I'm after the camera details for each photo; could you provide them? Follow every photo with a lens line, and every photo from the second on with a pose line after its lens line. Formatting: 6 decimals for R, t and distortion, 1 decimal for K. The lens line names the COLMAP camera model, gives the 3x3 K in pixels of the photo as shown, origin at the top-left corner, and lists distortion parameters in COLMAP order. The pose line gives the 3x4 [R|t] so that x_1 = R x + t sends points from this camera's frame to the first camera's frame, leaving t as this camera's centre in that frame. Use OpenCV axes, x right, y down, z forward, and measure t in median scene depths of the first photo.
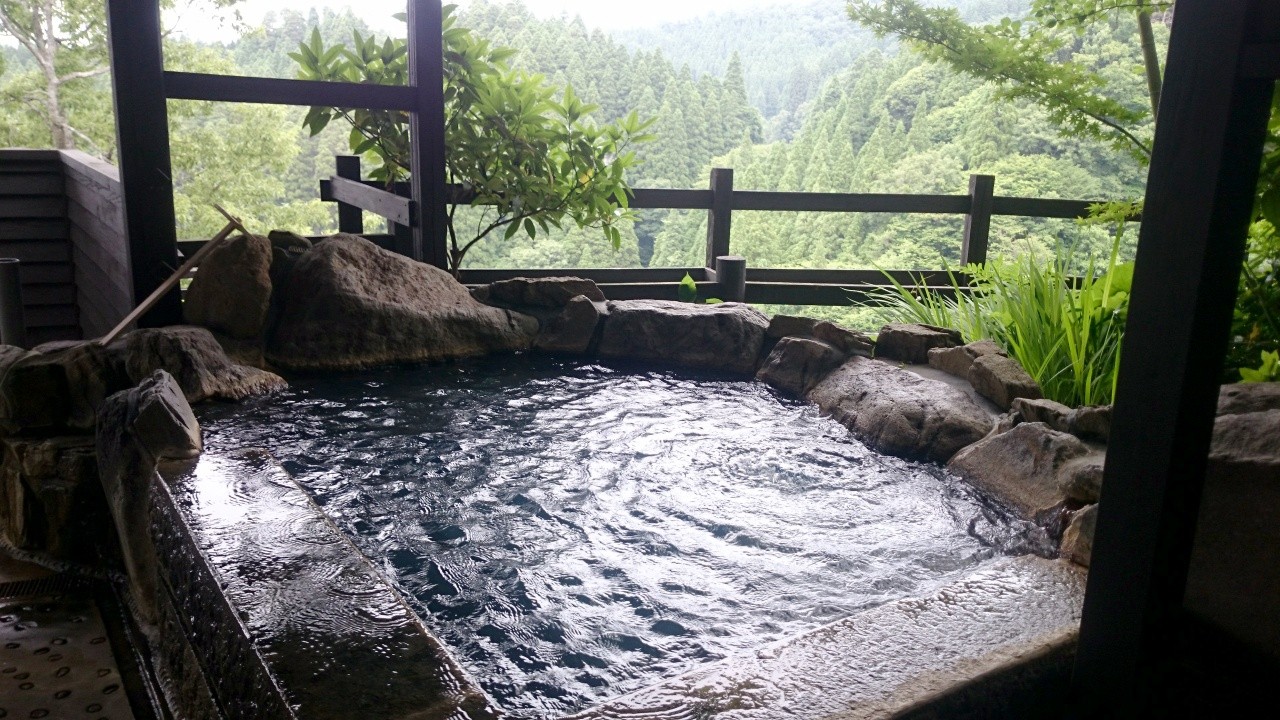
lens RADIAL K [[988.5, 0, 638.9], [0, 988.5, 384.0], [0, 0, 1]] dist [0.239207, -0.480291]
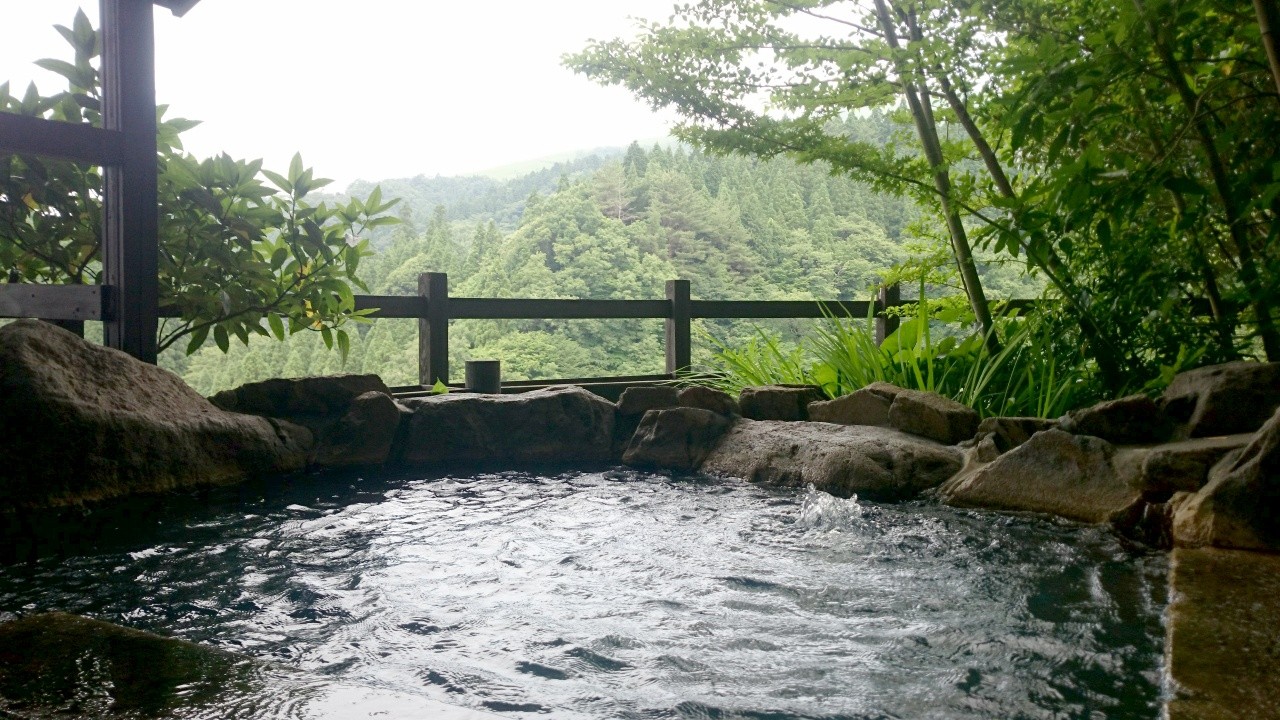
lens RADIAL K [[985.7, 0, 640.0], [0, 985.7, 360.0], [0, 0, 1]] dist [0.232930, -0.458827]
pose [[0.884465, -0.056210, 0.463208, -0.187013], [0.148675, 0.974925, -0.165579, 0.037516], [-0.442286, 0.215316, 0.870645, 0.179964]]
